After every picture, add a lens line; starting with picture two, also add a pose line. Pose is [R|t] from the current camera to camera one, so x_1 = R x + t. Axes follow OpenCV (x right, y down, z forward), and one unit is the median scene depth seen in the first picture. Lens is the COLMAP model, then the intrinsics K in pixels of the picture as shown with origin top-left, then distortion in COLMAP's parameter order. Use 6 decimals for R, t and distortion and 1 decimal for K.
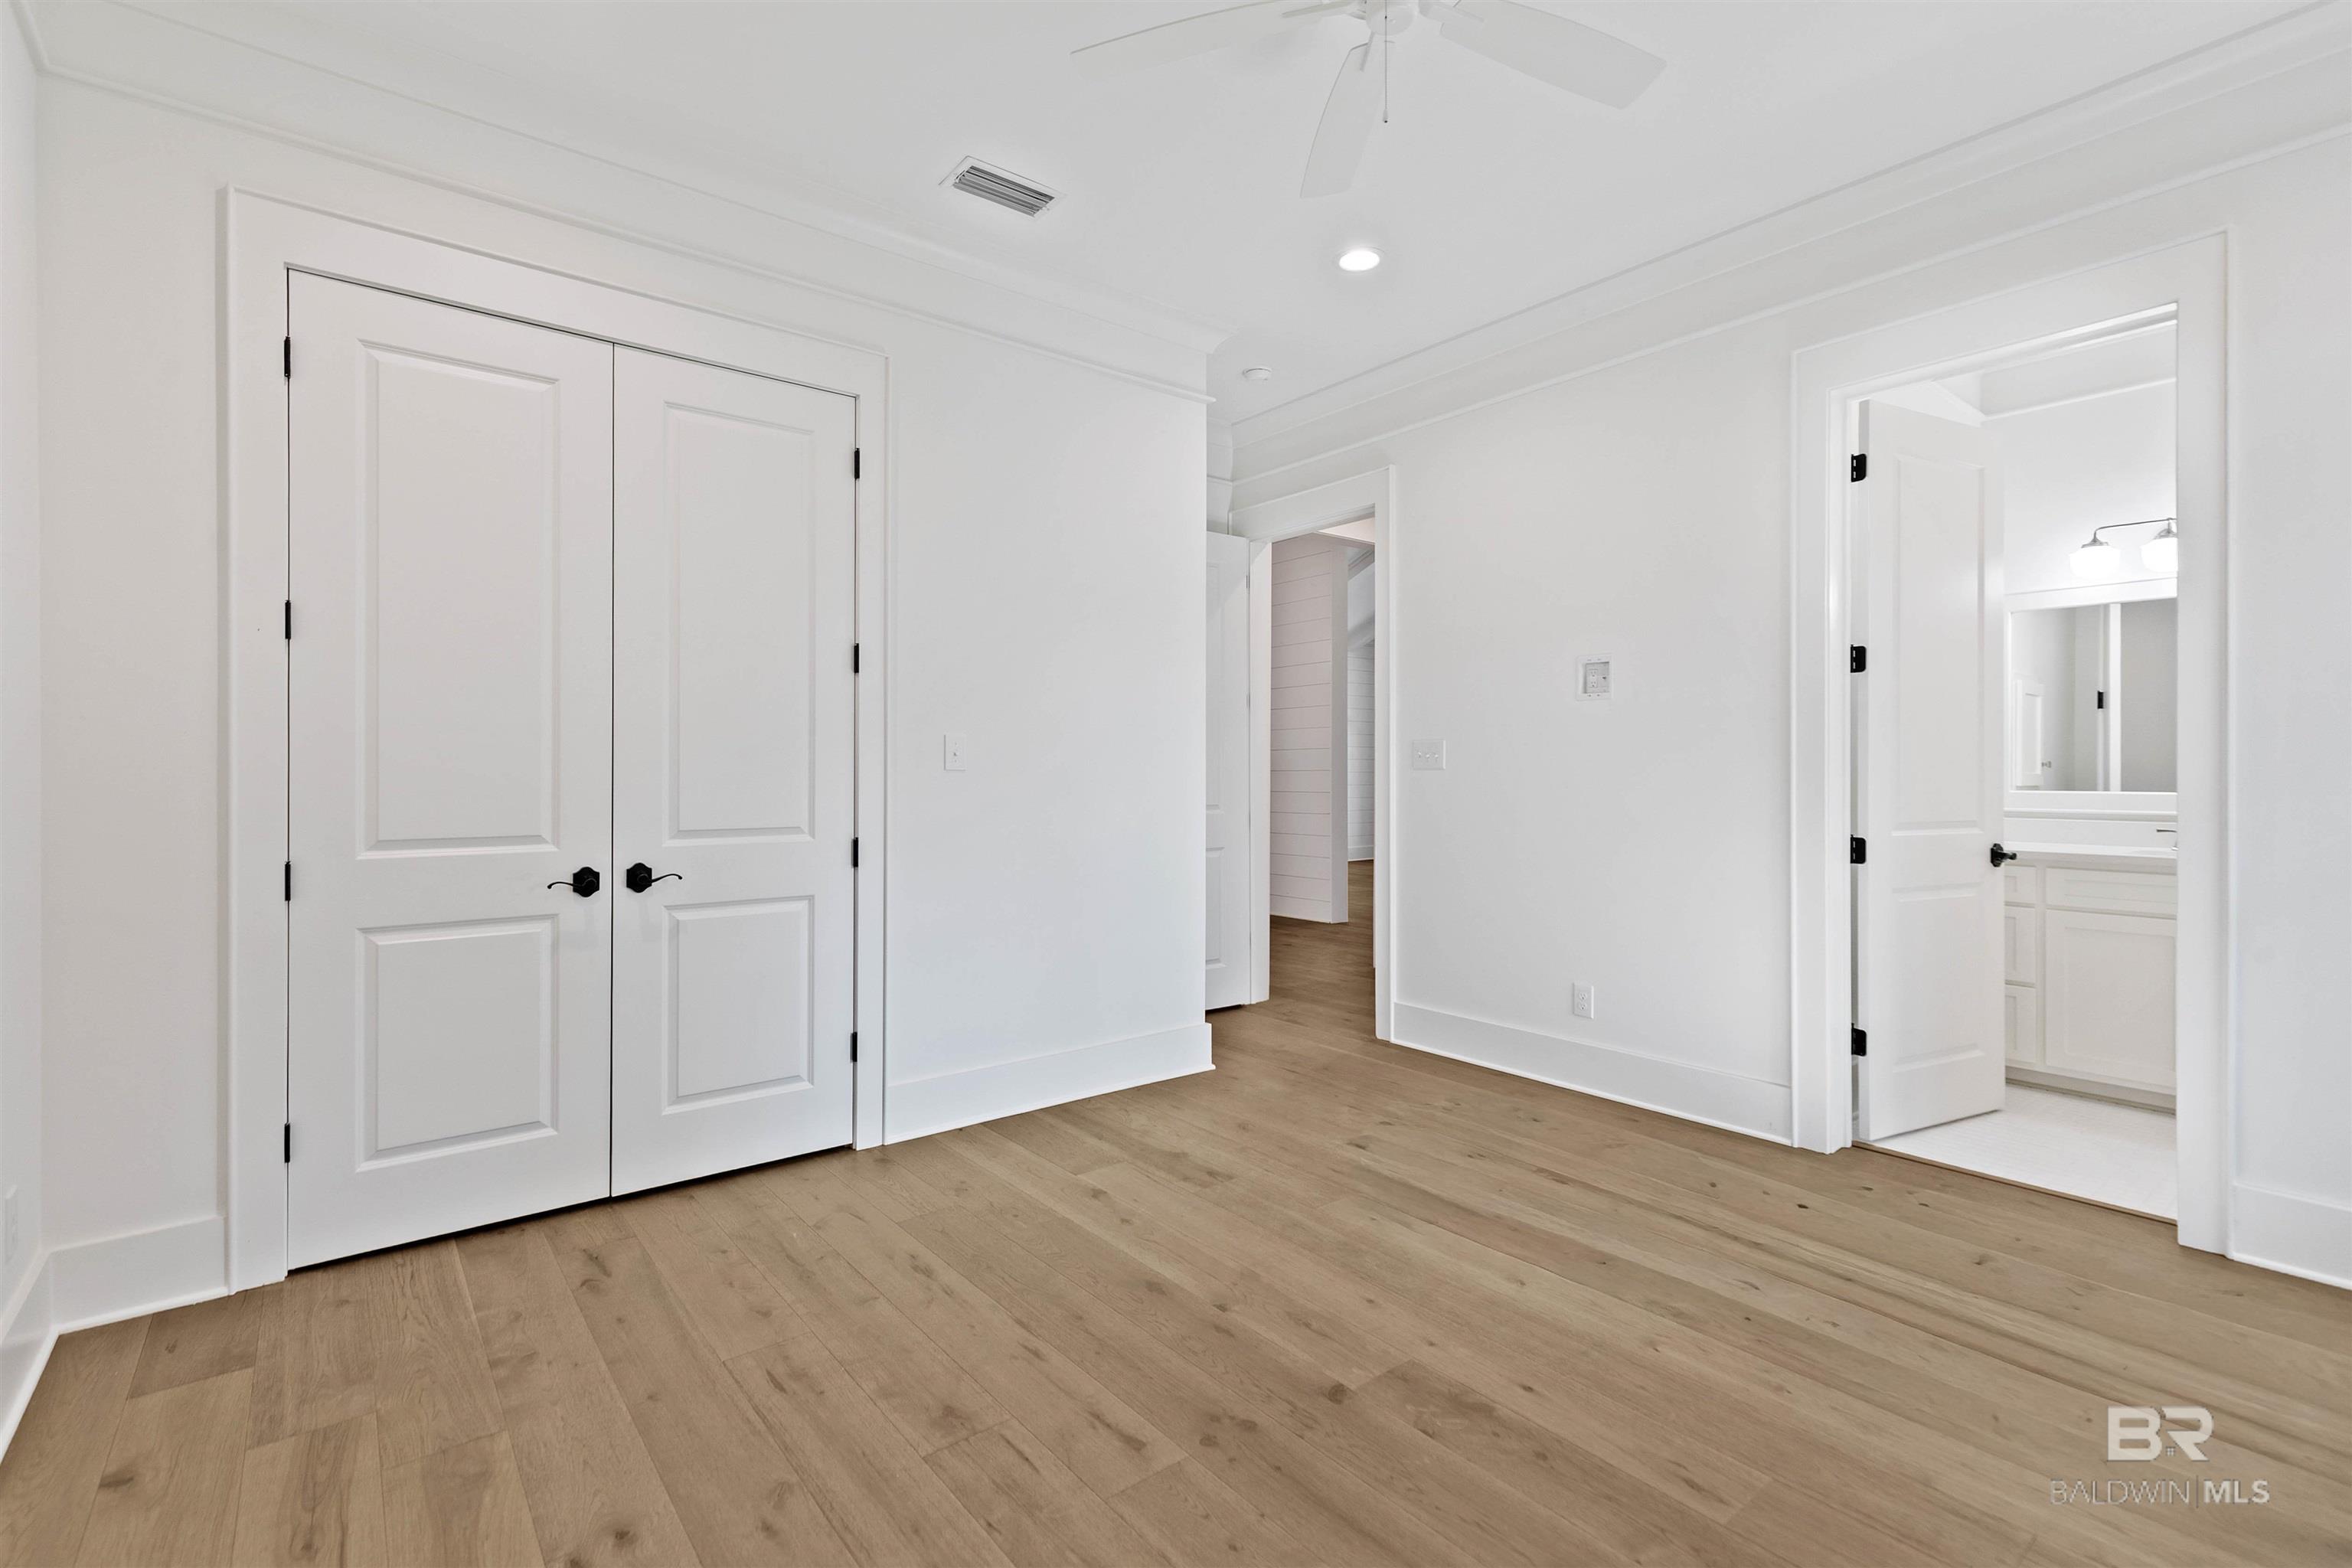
lens RADIAL K [[1056.5, 0, 1173.5], [0, 1056.5, 779.2], [0, 0, 1]] dist [0.003842, -0.000104]
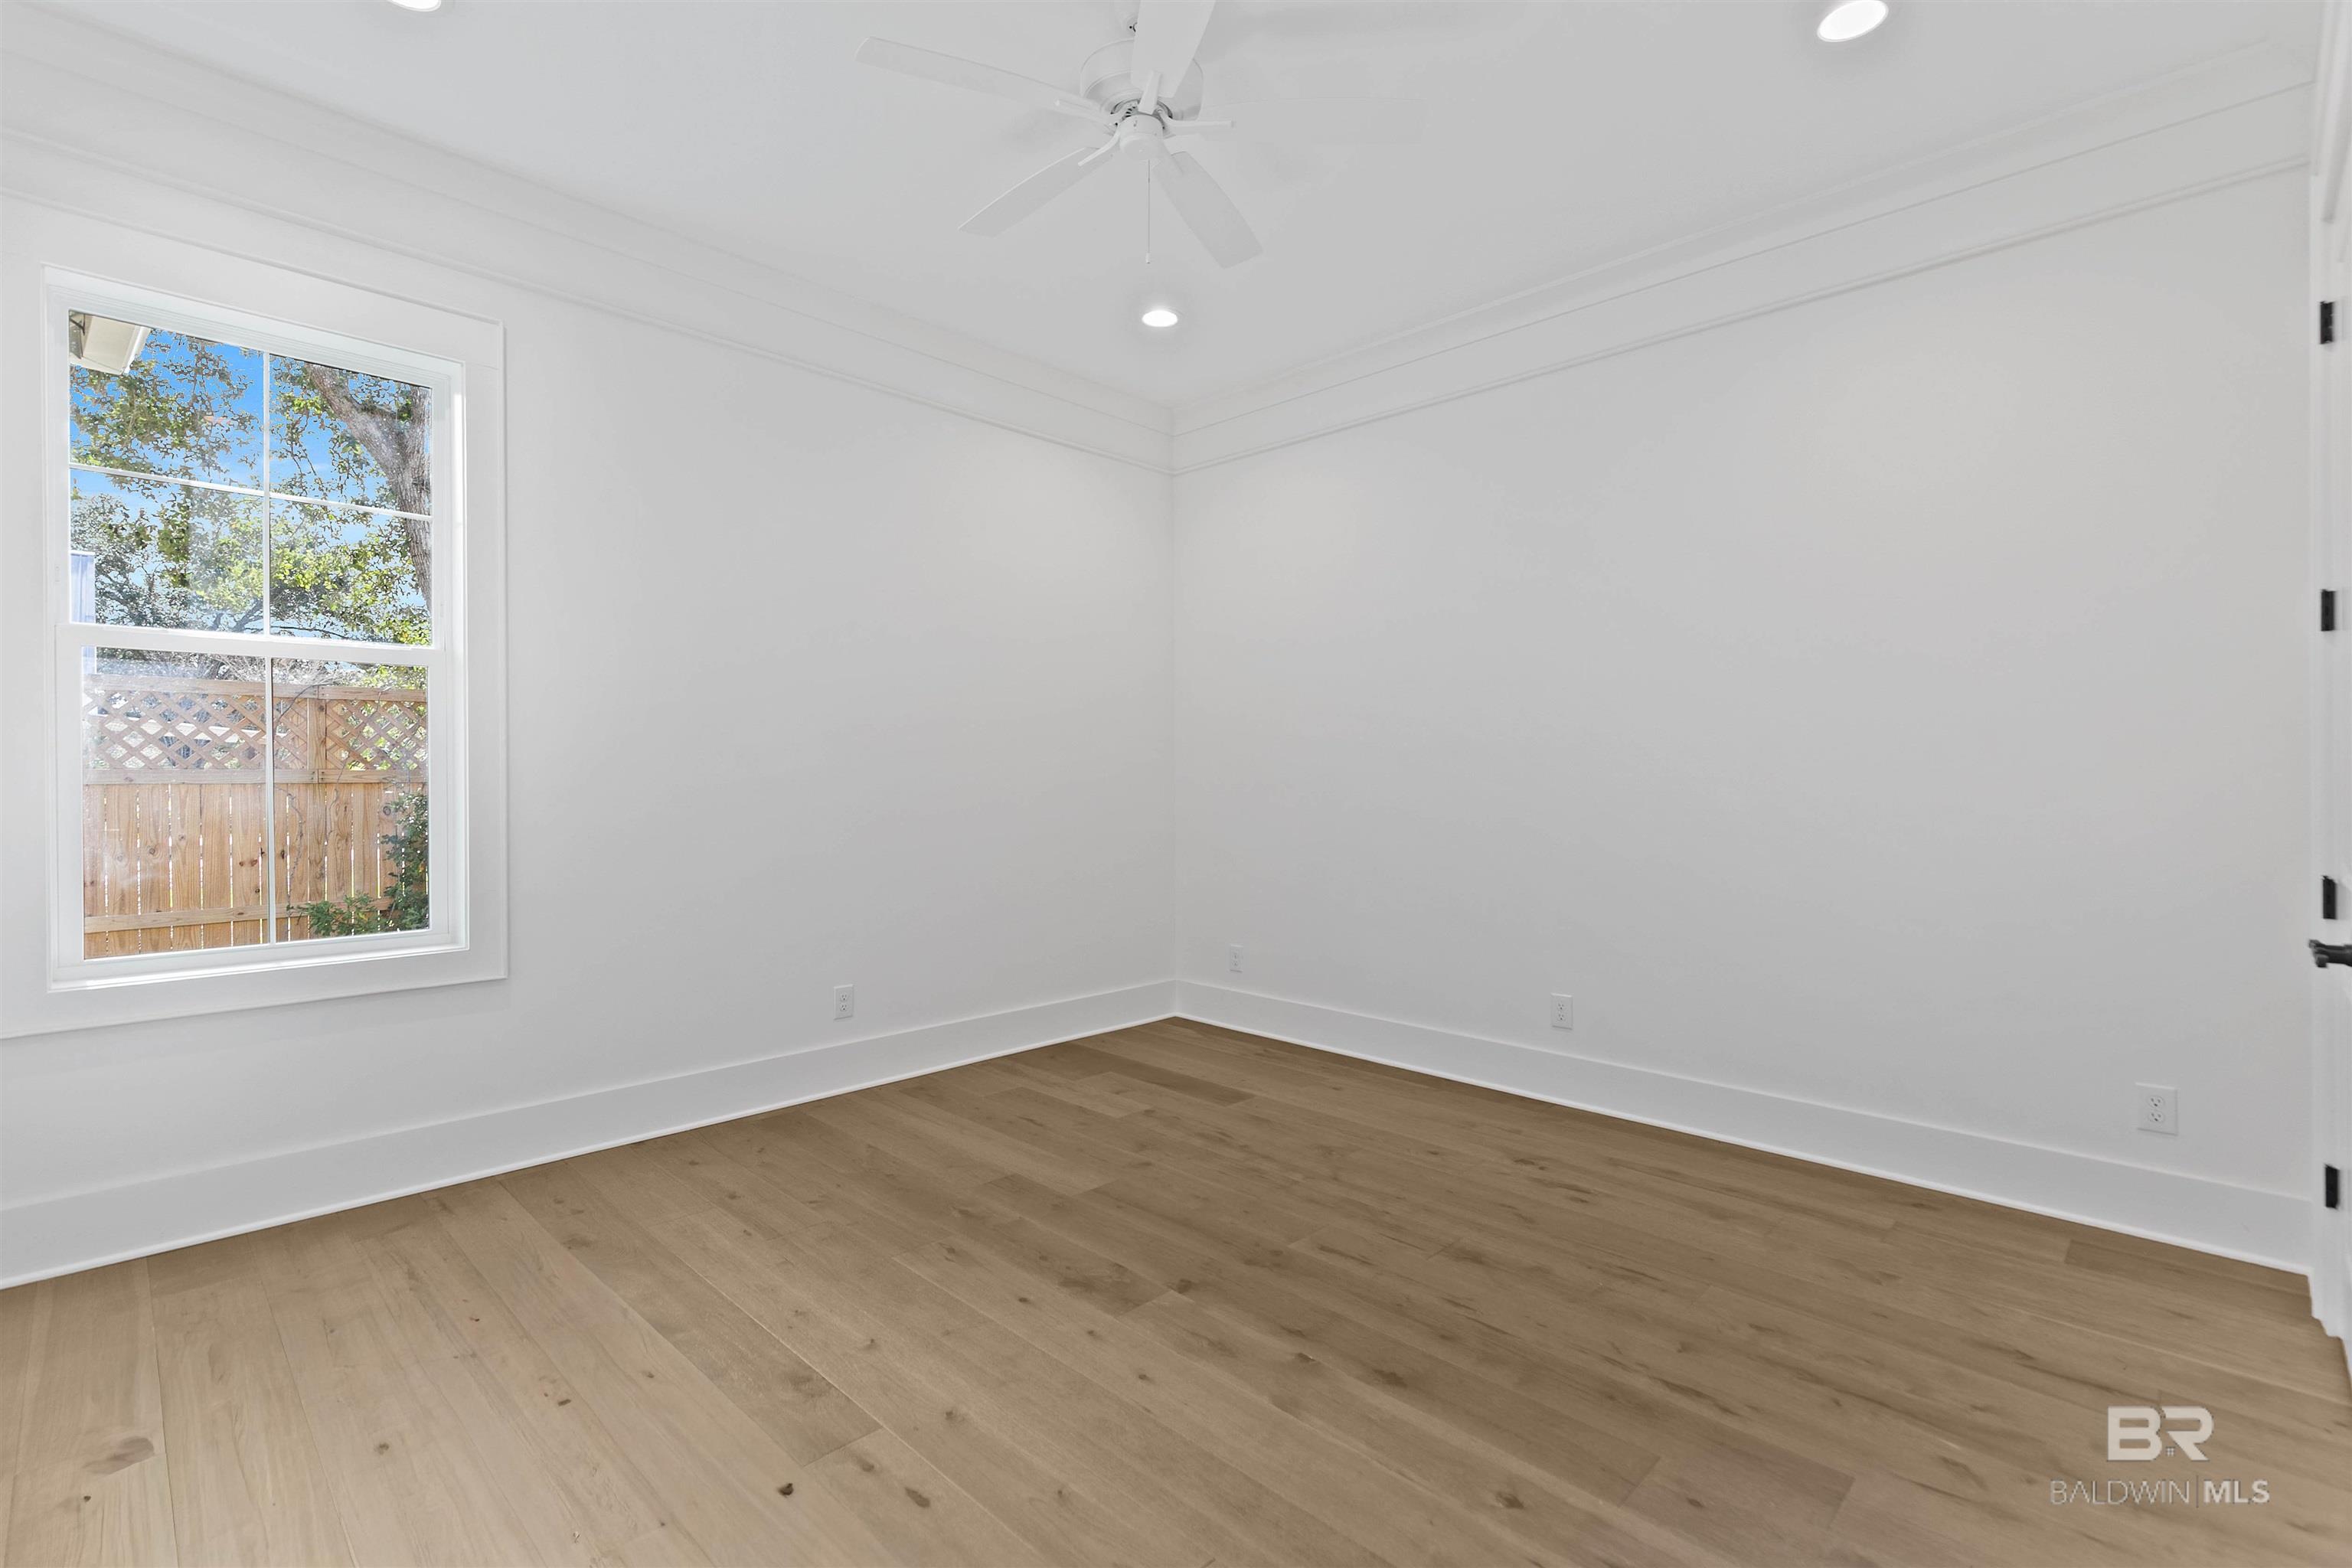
lens RADIAL K [[1068.0, 0, 1173.7], [0, 1068.0, 778.9], [0, 0, 1]] dist [0.008668, -0.000098]
pose [[-0.992900, -0.000202, -0.118949, 0.292190], [-0.000647, 0.999993, 0.003701, -0.007907], [0.118947, 0.003751, -0.992894, 2.066467]]
